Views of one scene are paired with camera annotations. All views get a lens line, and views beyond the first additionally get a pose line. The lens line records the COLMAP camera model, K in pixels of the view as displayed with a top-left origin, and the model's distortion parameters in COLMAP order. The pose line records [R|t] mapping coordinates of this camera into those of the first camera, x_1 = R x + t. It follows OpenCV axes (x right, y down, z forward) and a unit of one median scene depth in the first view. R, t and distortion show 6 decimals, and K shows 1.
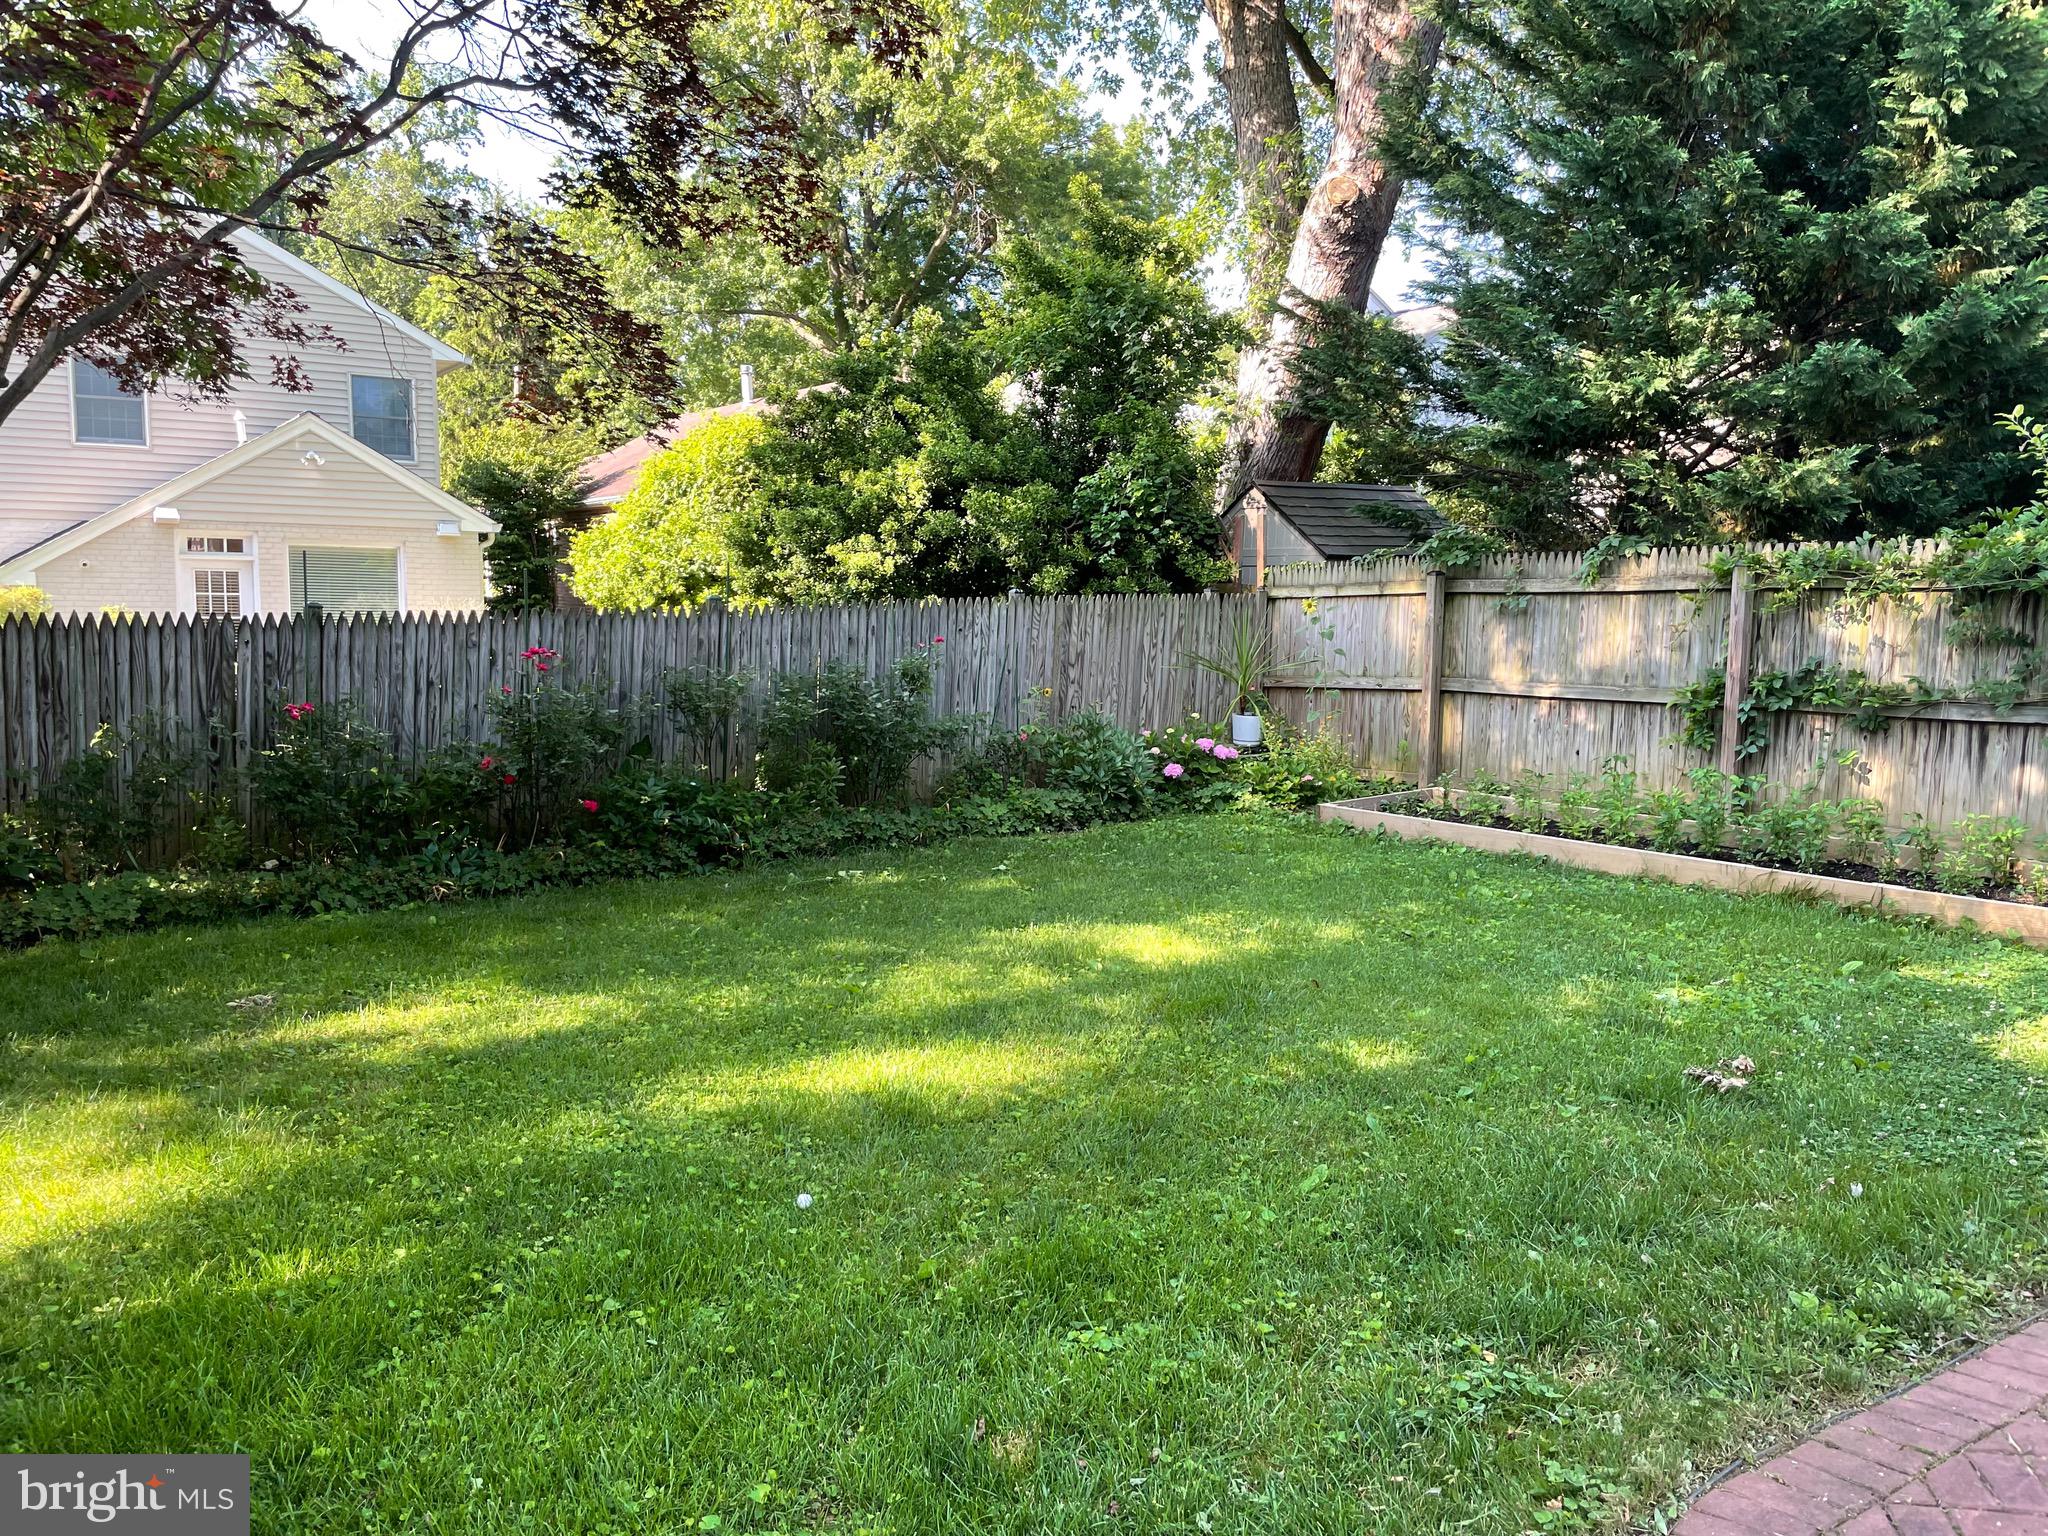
lens RADIAL K [[1556.7, 0, 1036.2], [0, 1556.7, 784.8], [0, 0, 1]] dist [0.086883, -0.124834]
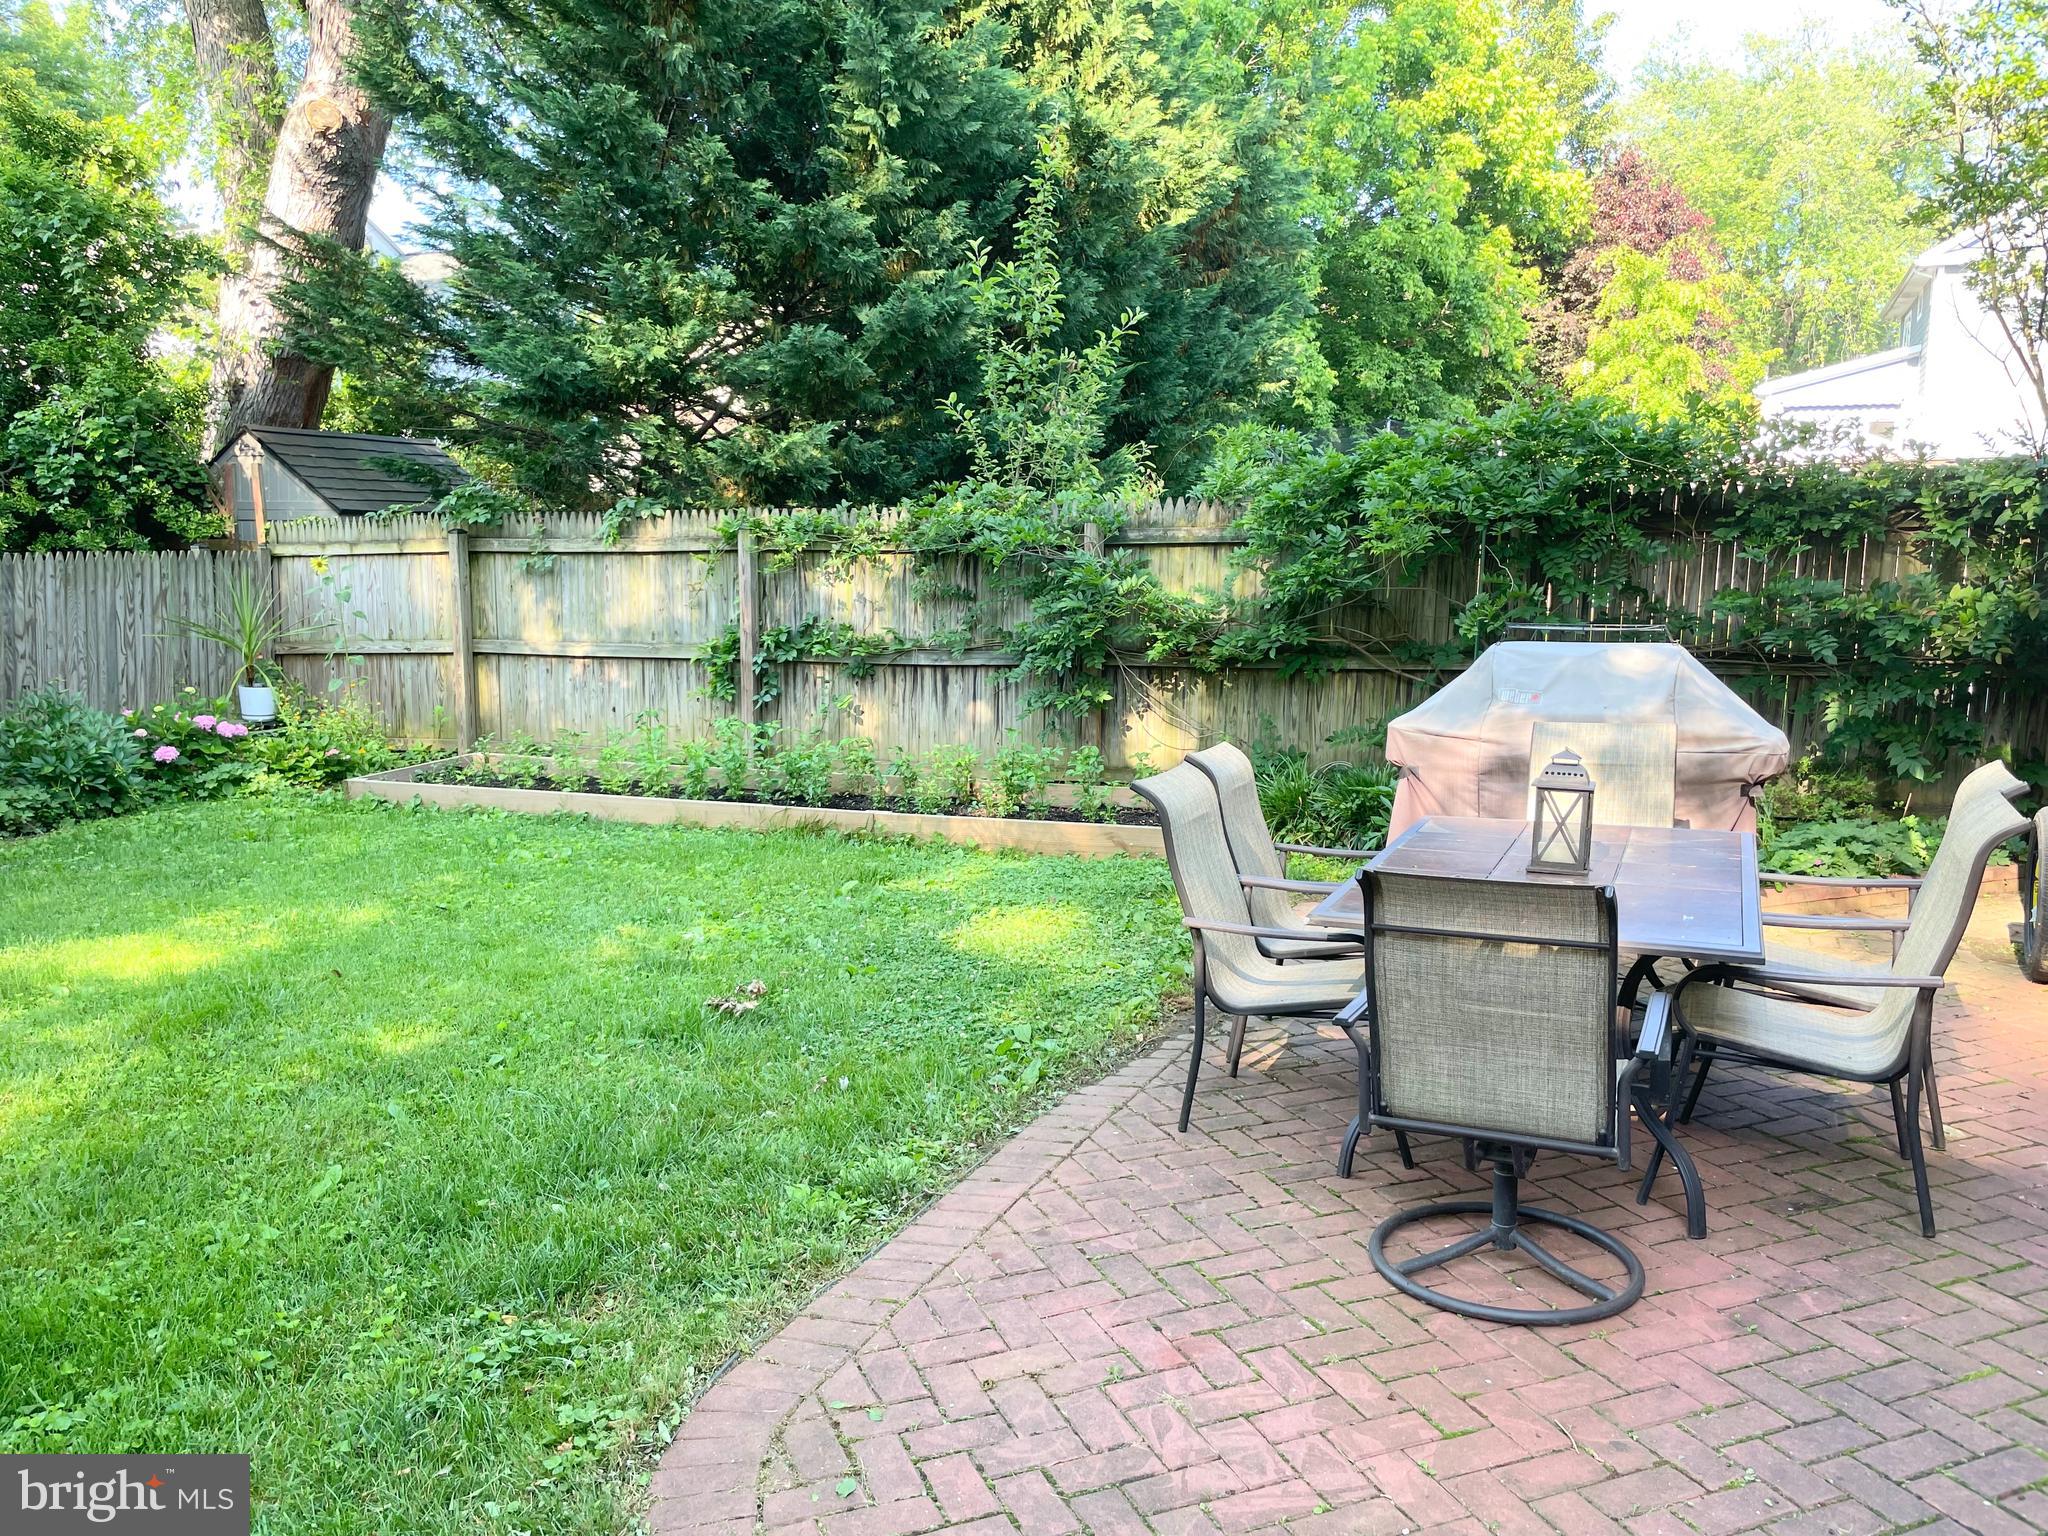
lens RADIAL K [[1556.7, 0, 1024.5], [0, 1556.7, 786.1], [0, 0, 1]] dist [0.086883, -0.124834]
pose [[0.841133, -0.081362, 0.534674, 0.020376], [0.067178, 0.996681, 0.045983, 0.000356], [-0.536641, -0.002760, 0.843806, -0.006986]]
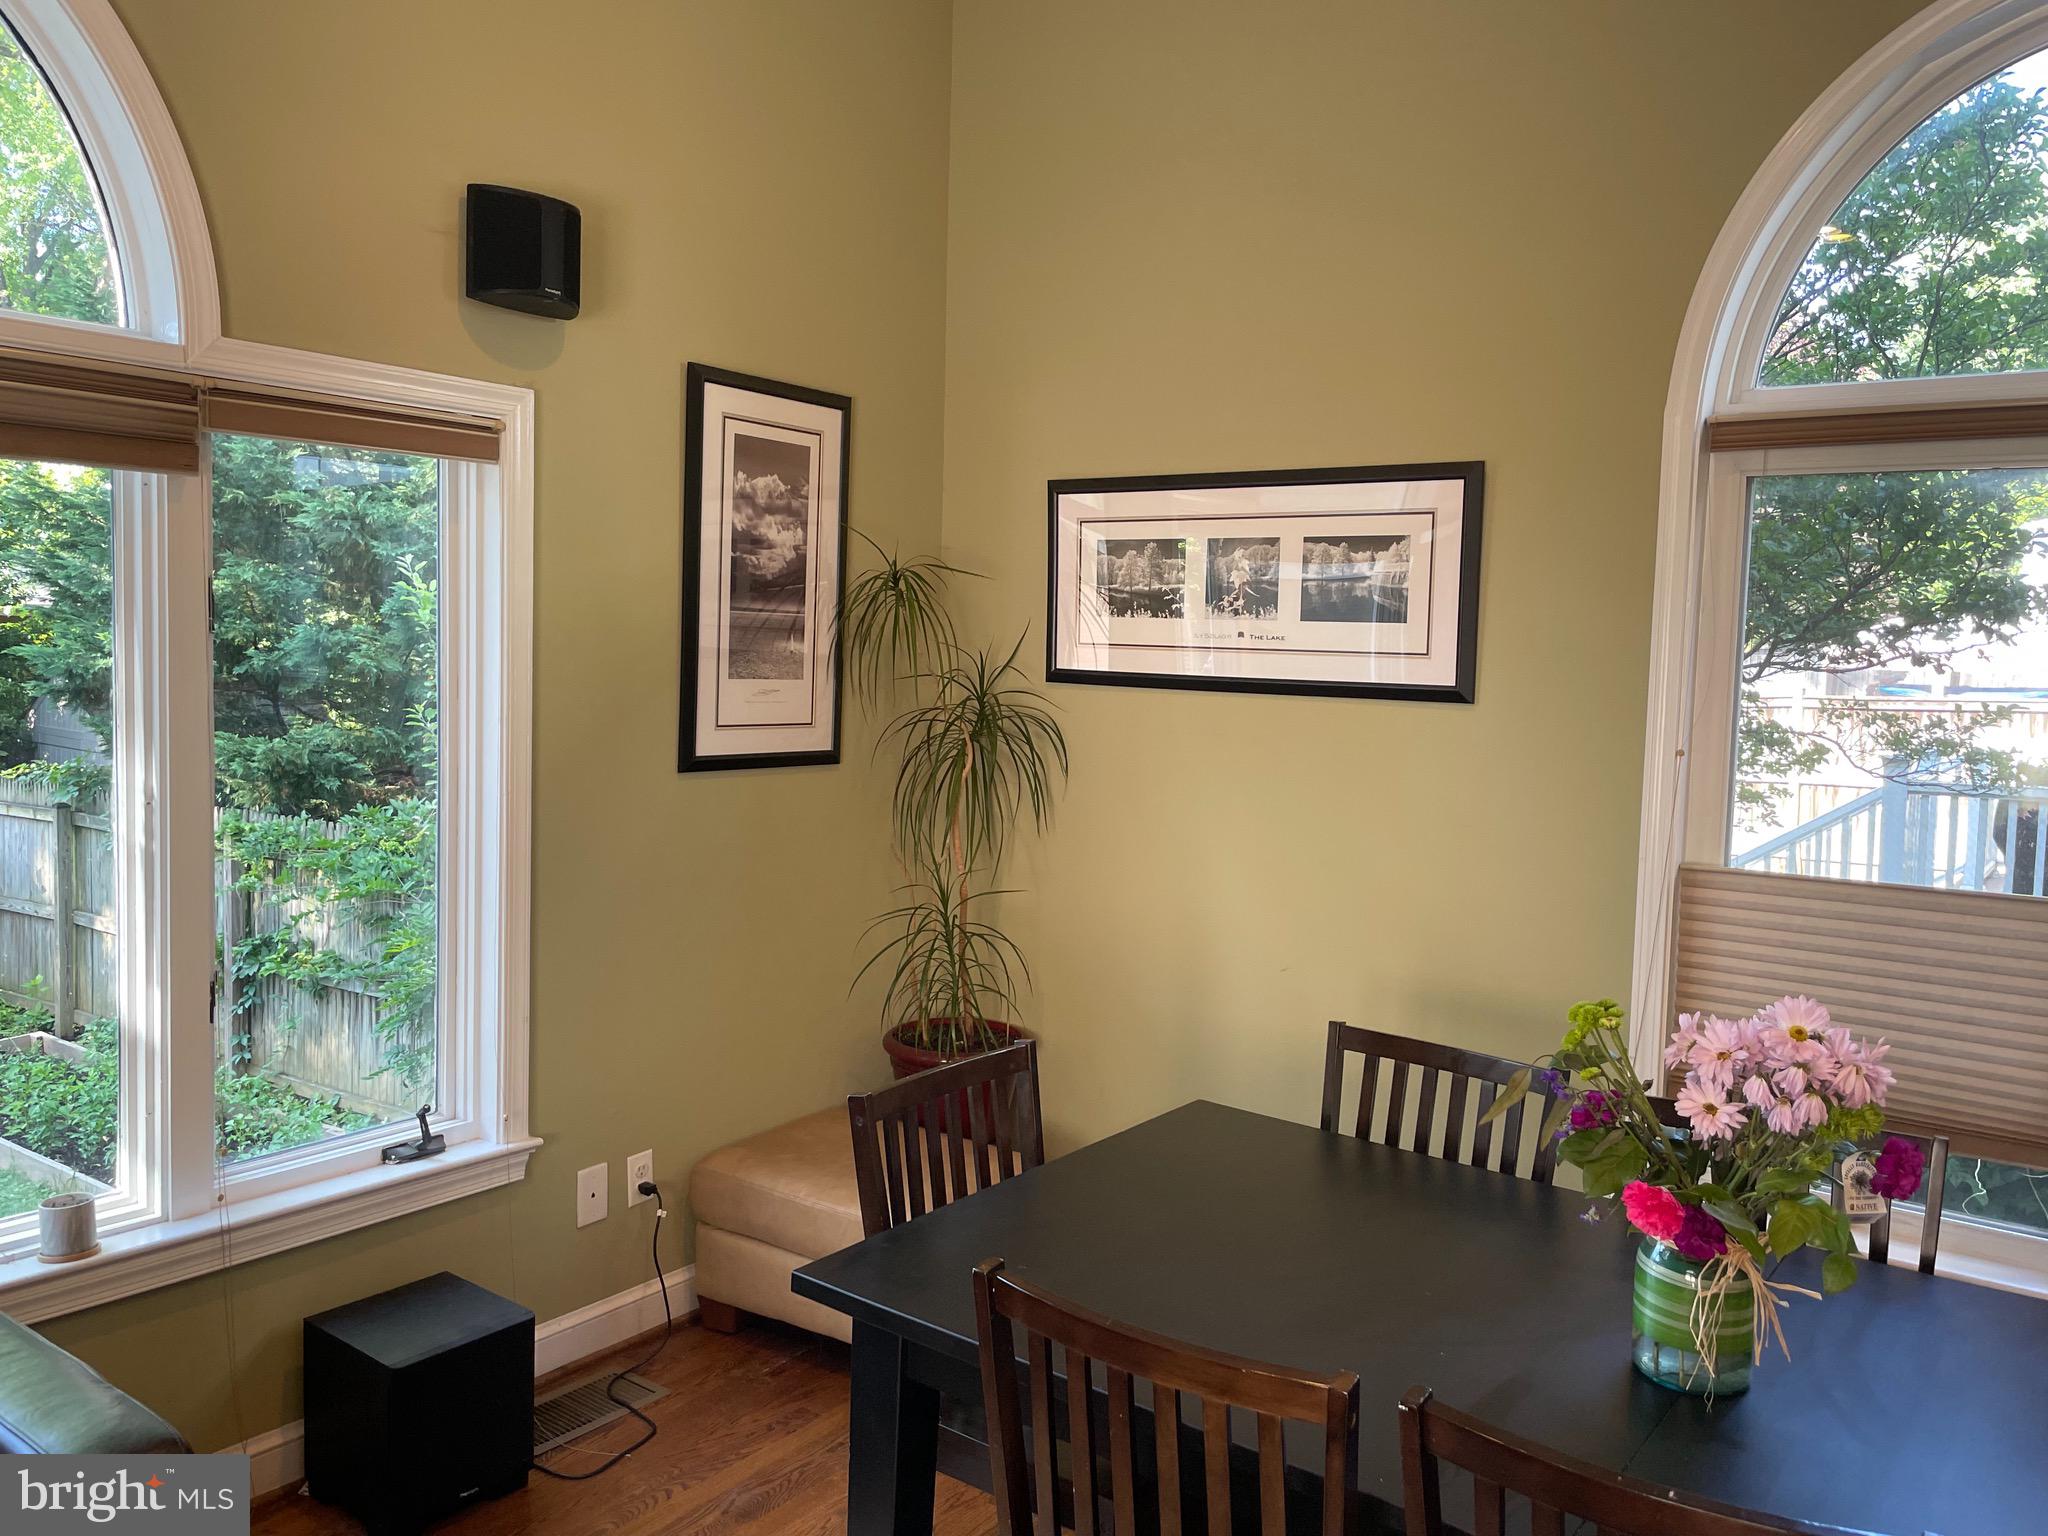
lens RADIAL K [[1556.7, 0, 1038.1], [0, 1556.7, 756.1], [0, 0, 1]] dist [0.086883, -0.124834]
pose [[0.936328, -0.012788, 0.350895, 0.551895], [0.027052, 0.998994, -0.035778, -0.130734], [-0.350084, 0.042993, 0.935731, -0.158208]]
